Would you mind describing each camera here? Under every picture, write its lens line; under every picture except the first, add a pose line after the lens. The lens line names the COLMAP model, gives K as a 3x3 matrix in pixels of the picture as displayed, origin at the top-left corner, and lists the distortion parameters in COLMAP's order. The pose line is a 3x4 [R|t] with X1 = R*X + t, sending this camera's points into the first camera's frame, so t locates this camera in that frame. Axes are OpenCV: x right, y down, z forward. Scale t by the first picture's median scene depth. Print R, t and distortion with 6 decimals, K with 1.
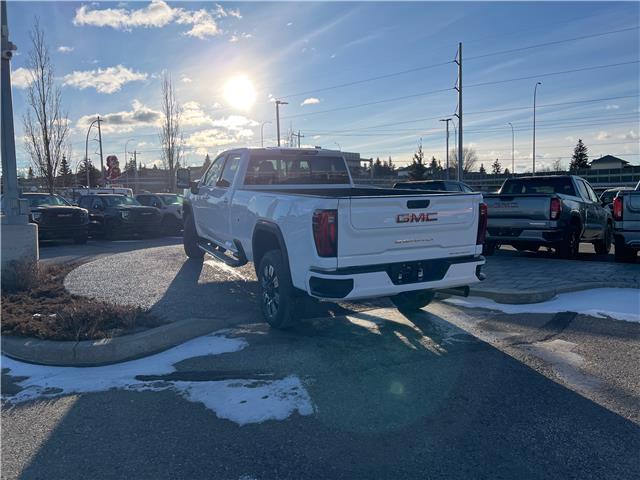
lens RADIAL K [[484.5, 0, 320.0], [0, 484.5, 240.0], [0, 0, 1]] dist [0.089643, -0.116865]
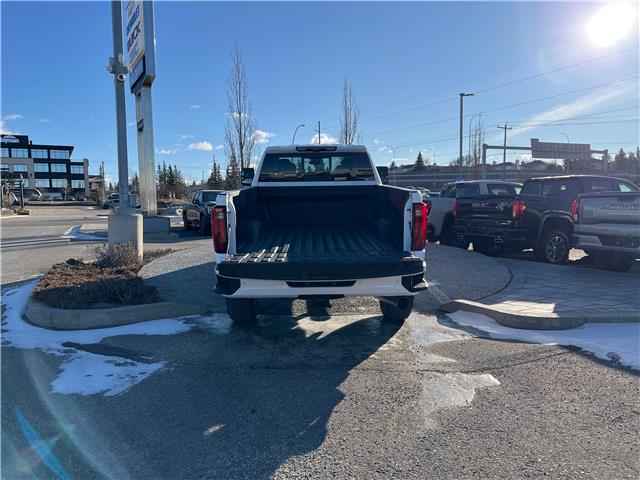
lens RADIAL K [[485.8, 0, 316.0], [0, 485.8, 241.1], [0, 0, 1]] dist [0.089722, -0.120468]
pose [[0.897380, 0.049656, -0.438456, 0.601185], [-0.046718, 0.998755, 0.017493, -0.015813], [0.438778, 0.004786, 0.898583, 0.161766]]
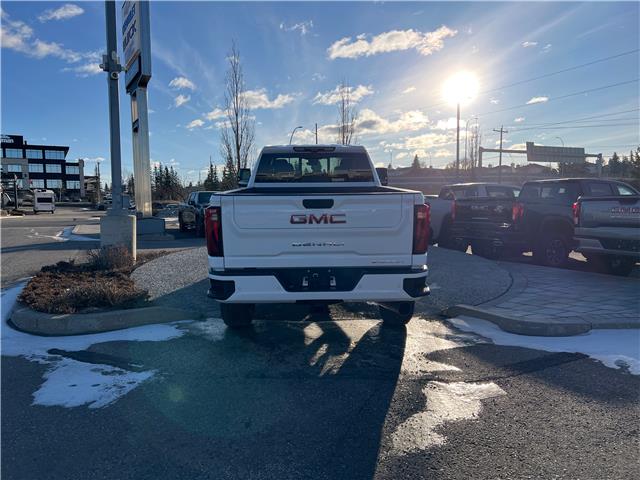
lens RADIAL K [[484.5, 0, 320.0], [0, 484.5, 240.0], [0, 0, 1]] dist [0.089643, -0.116865]
pose [[0.903715, 0.050208, -0.425180, 0.580642], [-0.050469, 0.998669, 0.010658, -0.016870], [0.425149, 0.011827, 0.905046, 0.196555]]
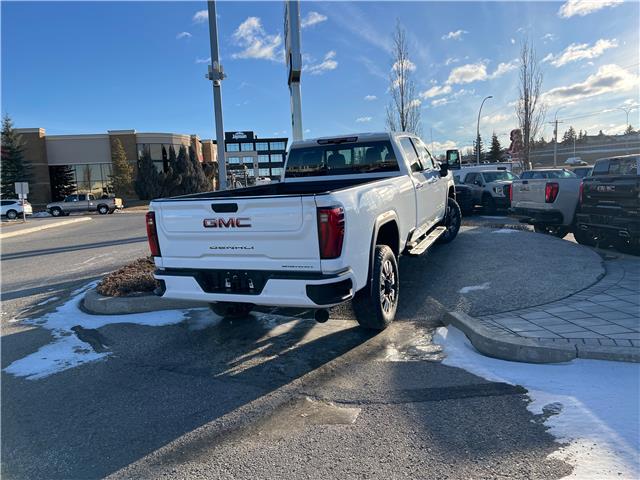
lens RADIAL K [[484.5, 0, 320.0], [0, 484.5, 240.0], [0, 0, 1]] dist [0.089643, -0.116865]
pose [[0.642661, 0.078205, -0.762149, 1.001237], [-0.033868, 0.996704, 0.073715, -0.086216], [0.765402, -0.021562, 0.643191, 0.547189]]
